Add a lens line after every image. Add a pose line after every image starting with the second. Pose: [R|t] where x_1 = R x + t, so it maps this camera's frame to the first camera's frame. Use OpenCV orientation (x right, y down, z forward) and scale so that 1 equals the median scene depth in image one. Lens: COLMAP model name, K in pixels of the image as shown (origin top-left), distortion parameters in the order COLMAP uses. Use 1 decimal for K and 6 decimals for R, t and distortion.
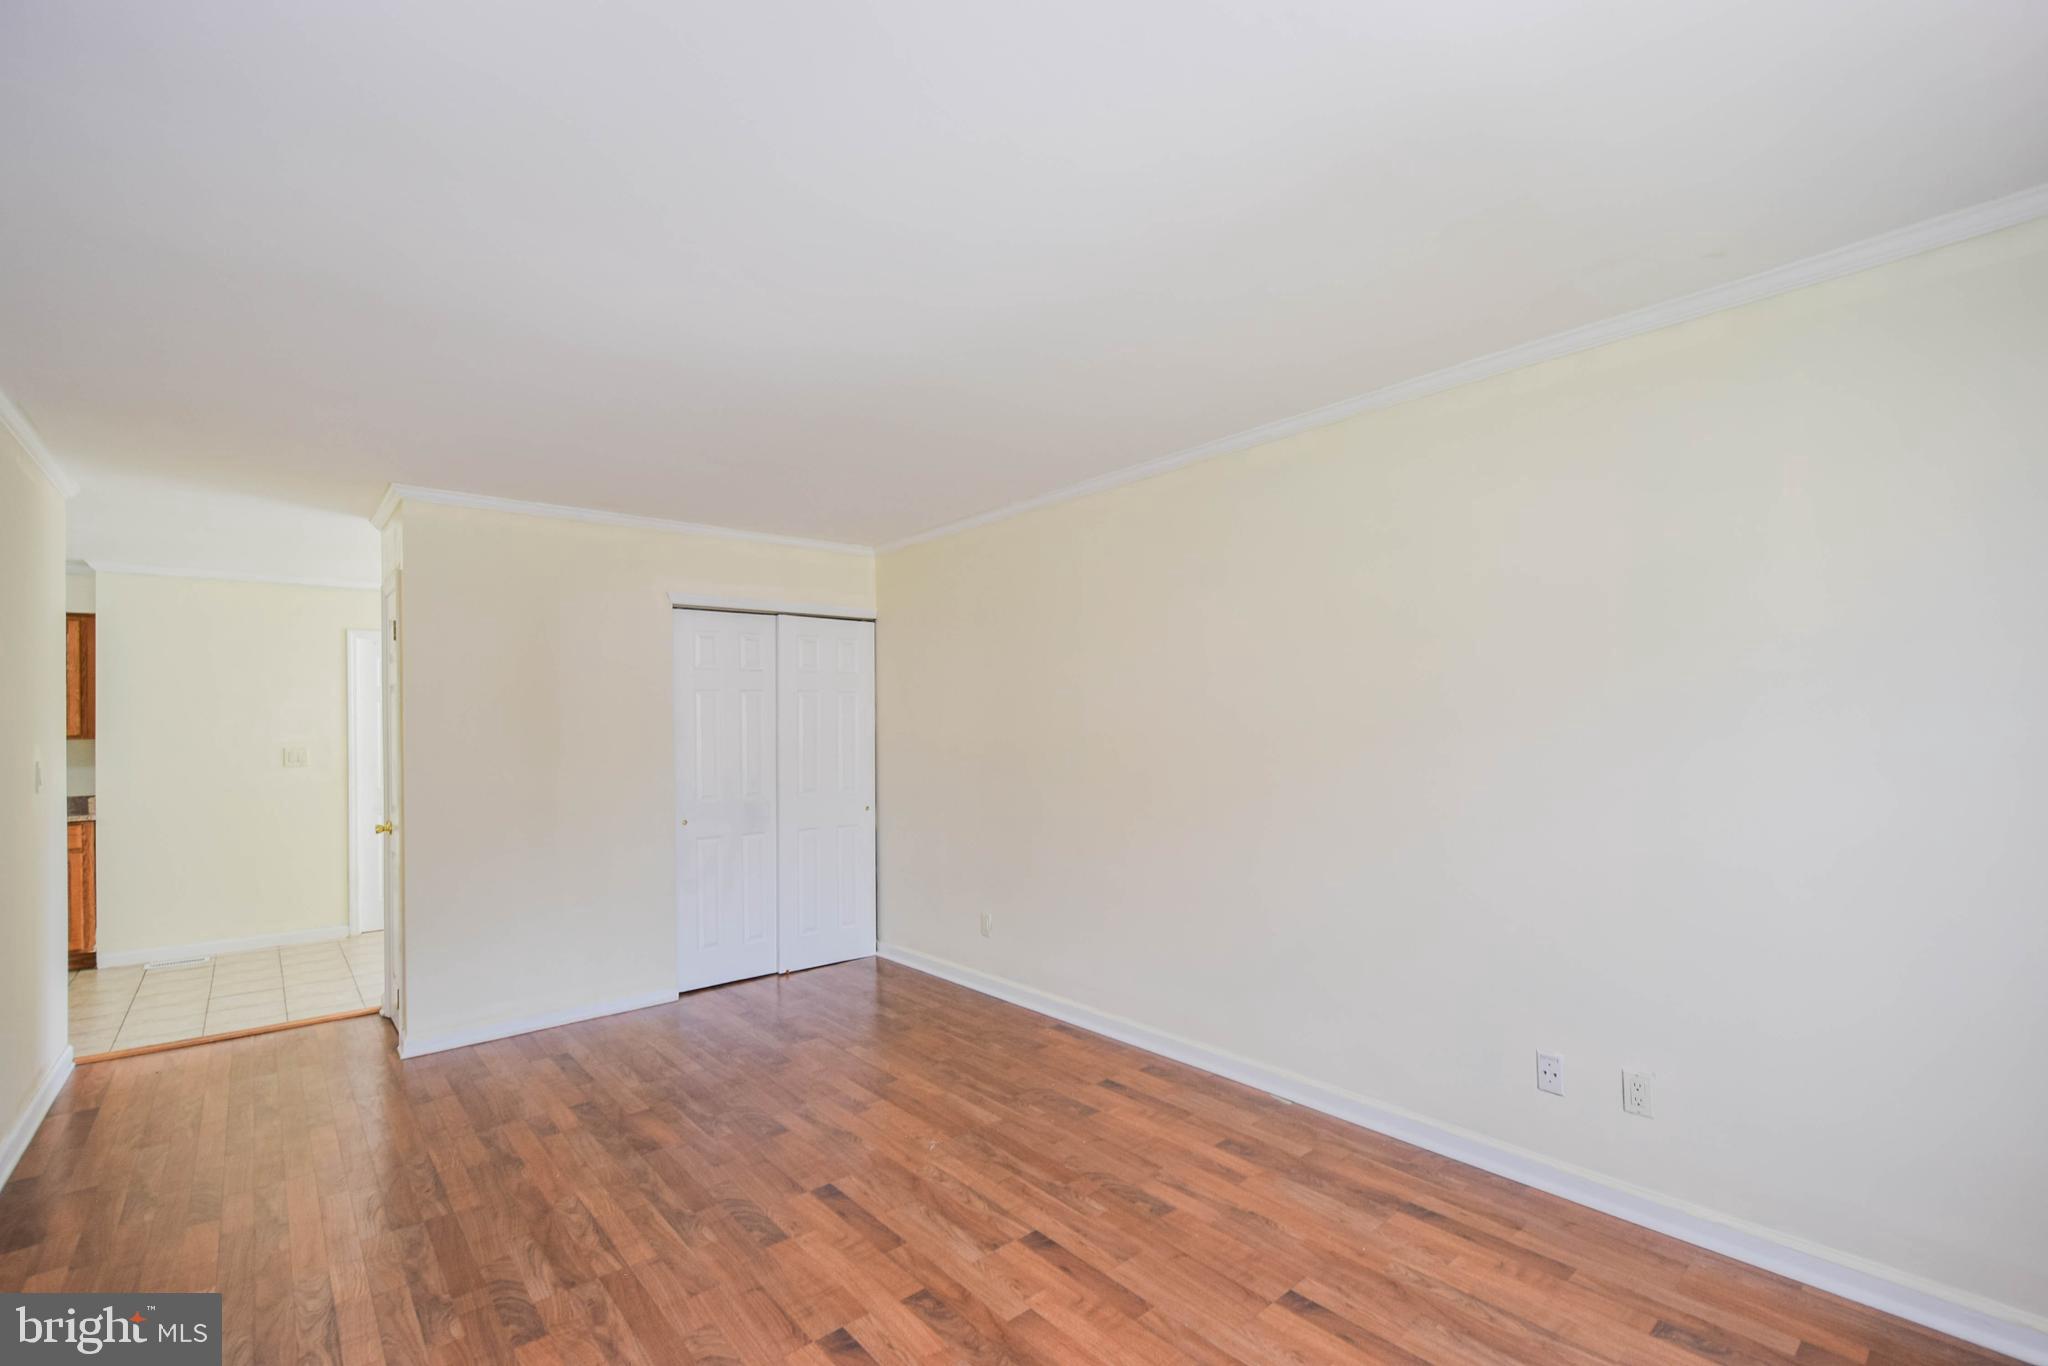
lens RADIAL K [[881.2, 0, 1018.5], [0, 881.2, 695.9], [0, 0, 1]] dist [-0.000184, -0.001252]
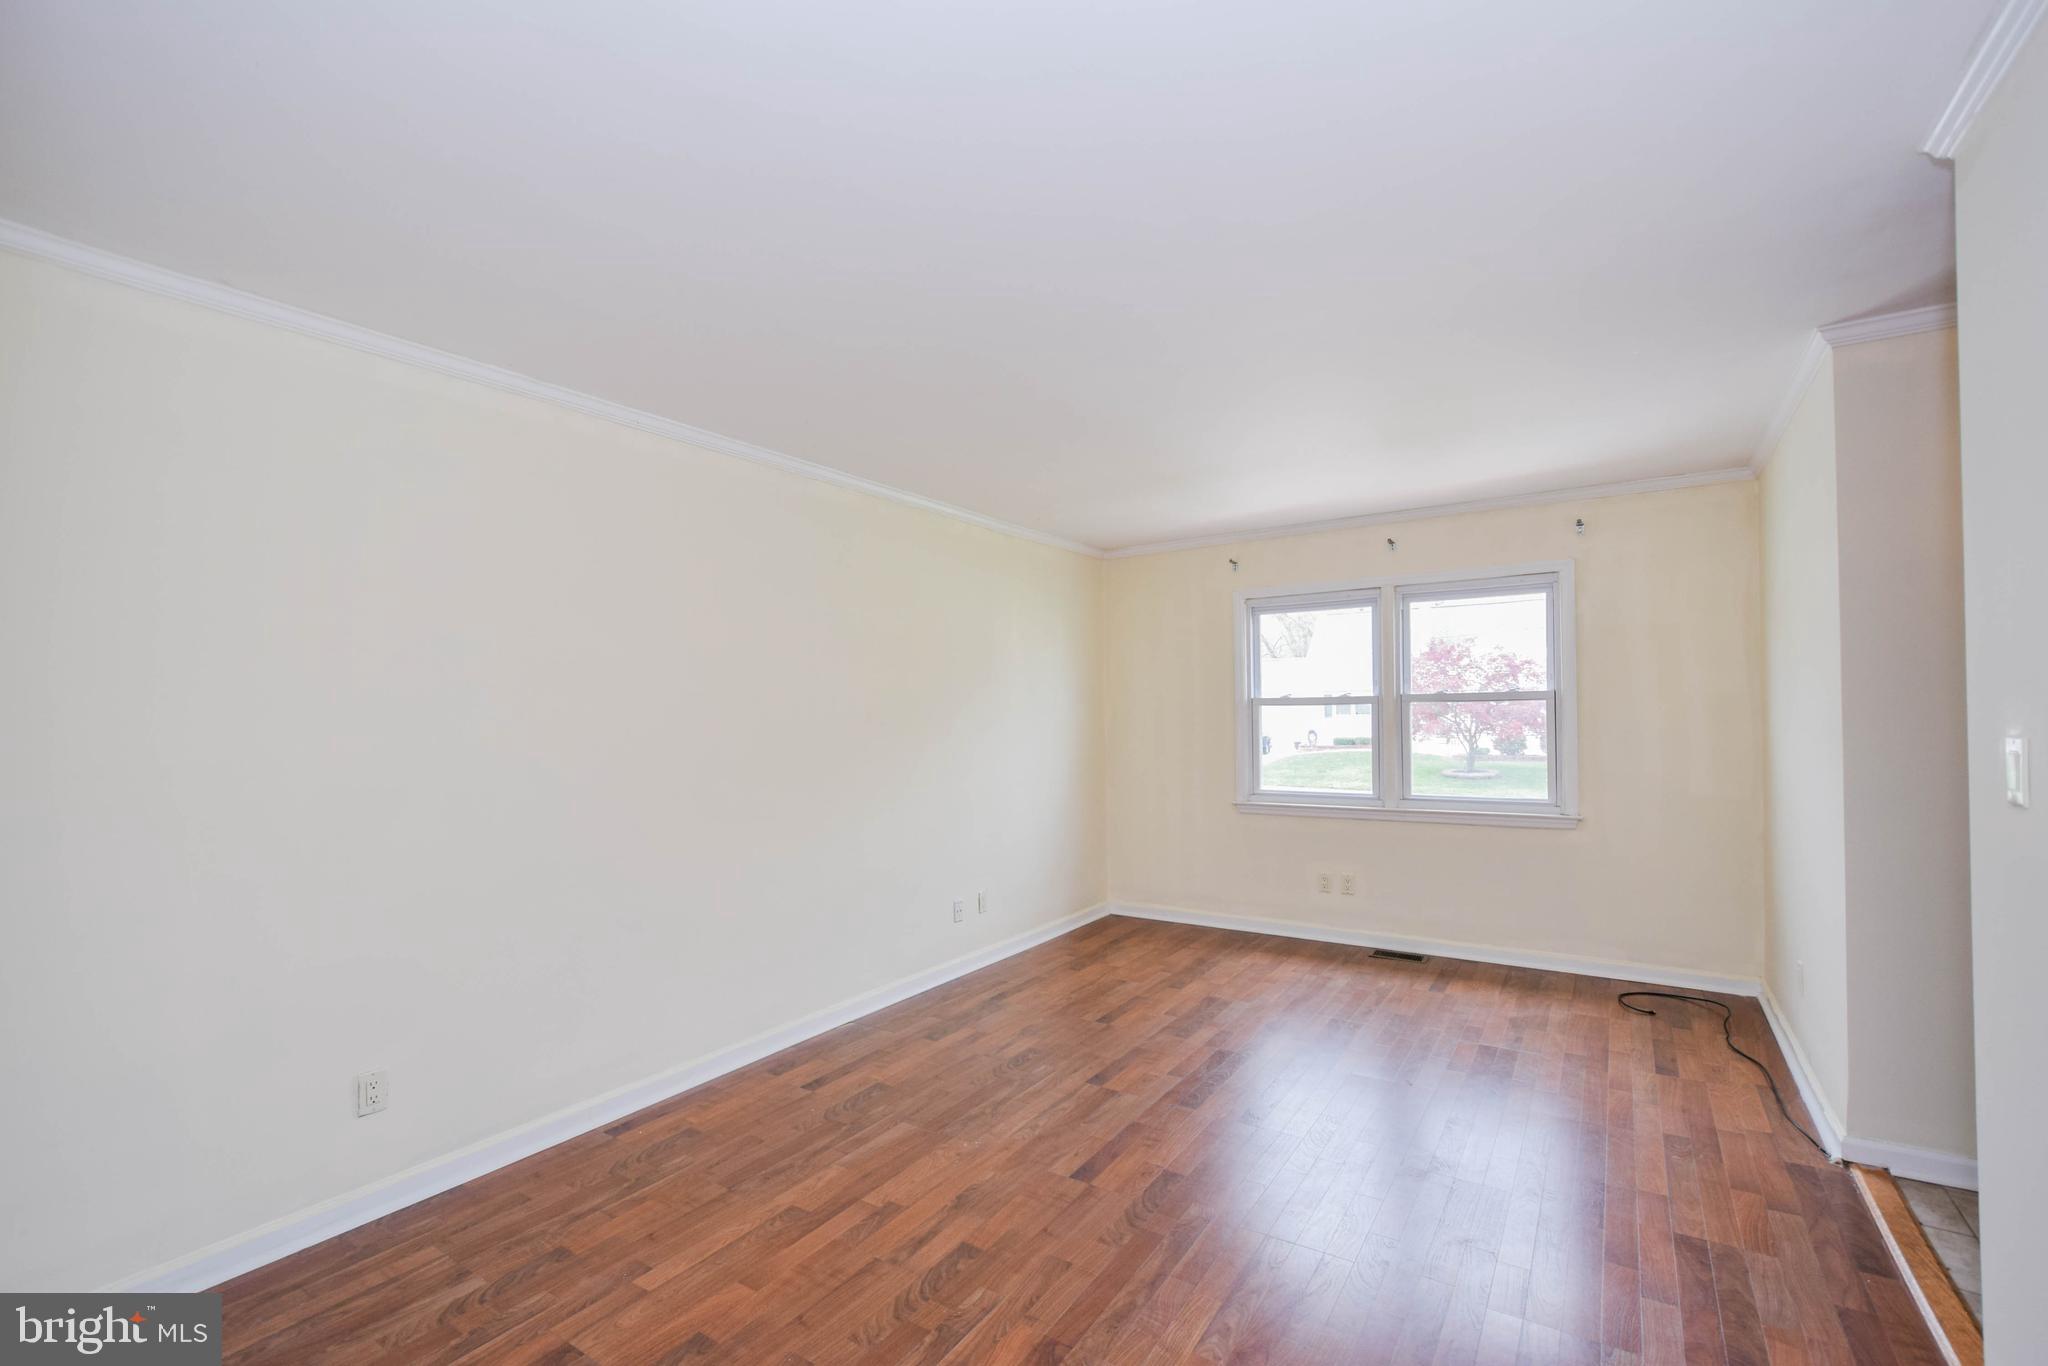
lens RADIAL K [[881.2, 0, 1002.4], [0, 881.2, 692.6], [0, 0, 1]] dist [-0.000184, -0.001252]
pose [[-0.242132, 0.040969, 0.969378, -1.039333], [-0.007480, 0.999000, -0.044089, 0.045143], [-0.970215, -0.017927, -0.241583, 1.163013]]
